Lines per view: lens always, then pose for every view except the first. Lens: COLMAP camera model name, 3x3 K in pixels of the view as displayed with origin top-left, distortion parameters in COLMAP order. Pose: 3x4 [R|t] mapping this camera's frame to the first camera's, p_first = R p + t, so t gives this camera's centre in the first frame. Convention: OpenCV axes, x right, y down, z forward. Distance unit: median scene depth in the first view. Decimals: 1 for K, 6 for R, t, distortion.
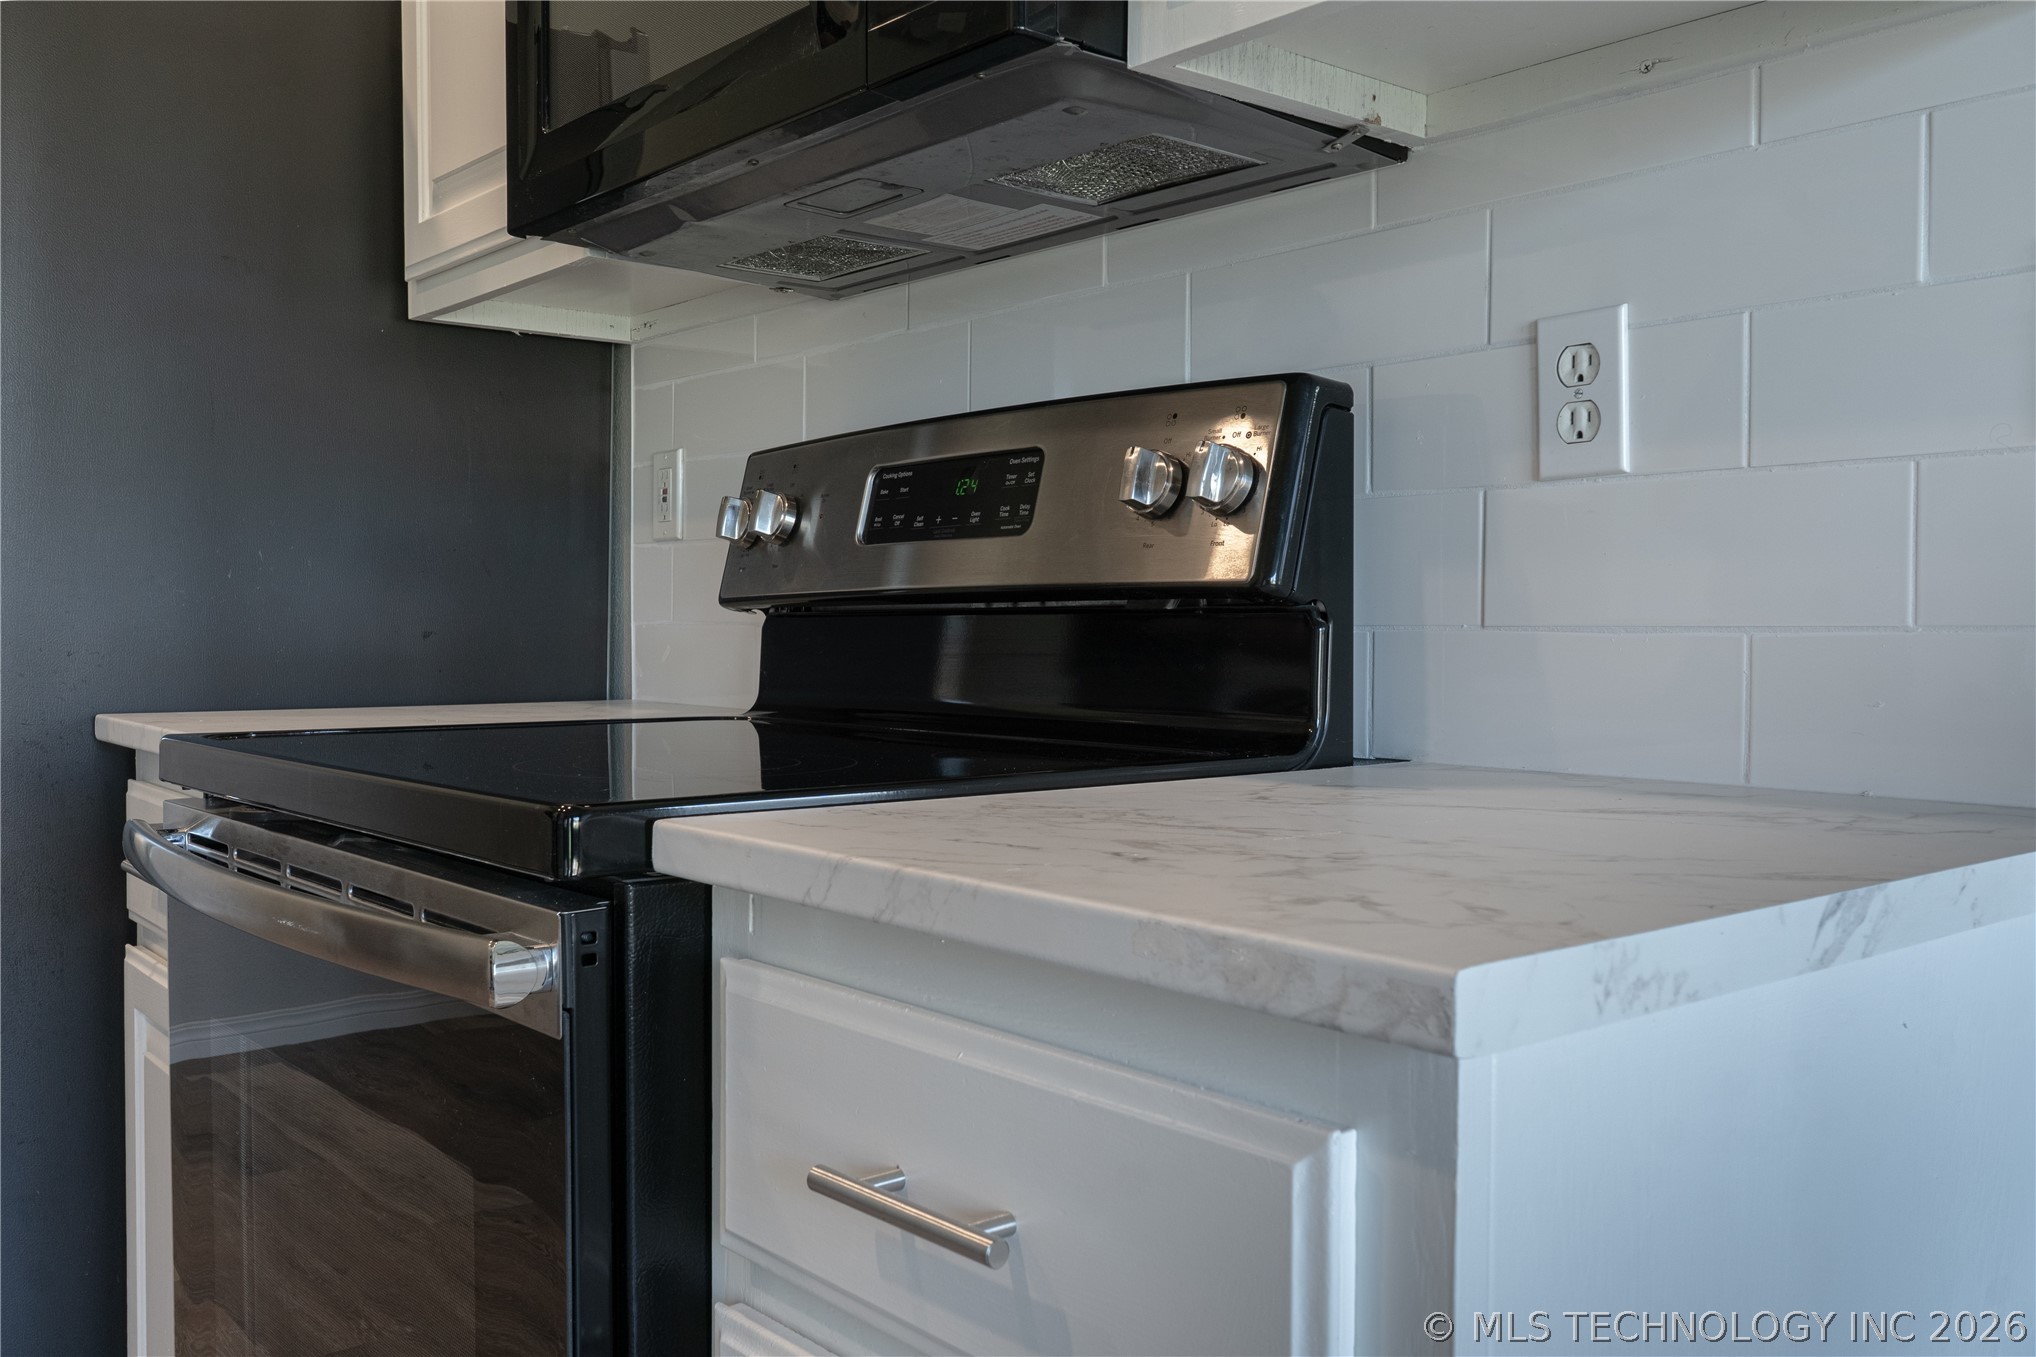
lens RADIAL K [[1575.2, 0, 1018.0], [0, 1575.2, 678.5], [0, 0, 1]] dist [0.003455, -0.001307]
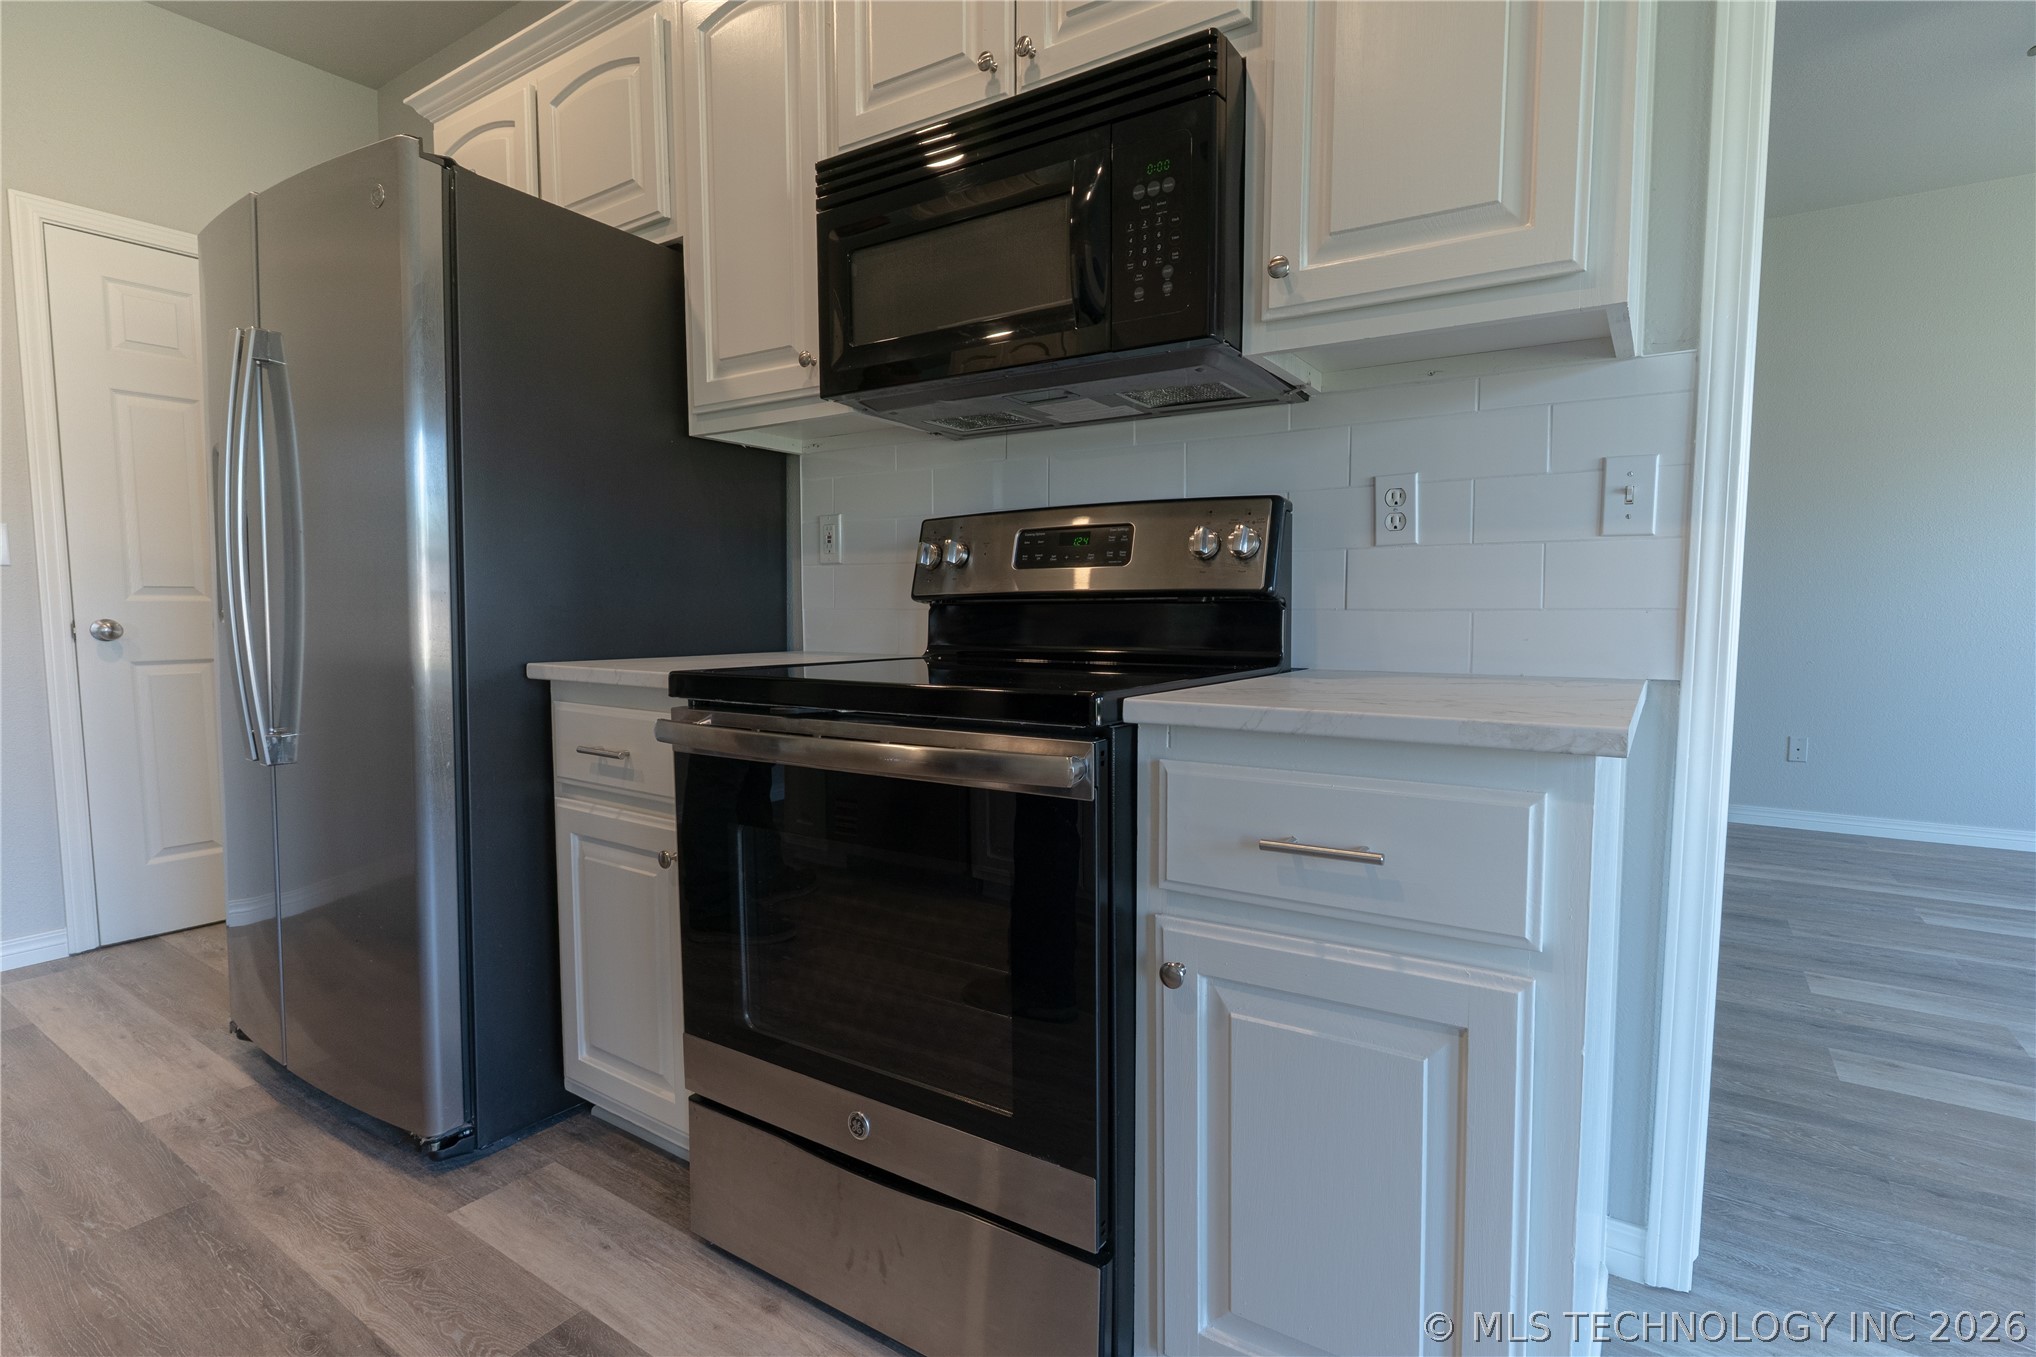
lens RADIAL K [[879.5, 0, 1018.0], [0, 879.5, 678.5], [0, 0, 1]] dist [-0.012783, -0.000203]
pose [[0.955536, -0.025111, 0.293803, -0.473664], [0.012370, 0.998904, 0.045144, 0.003499], [-0.294615, -0.039503, 0.954799, -0.074259]]
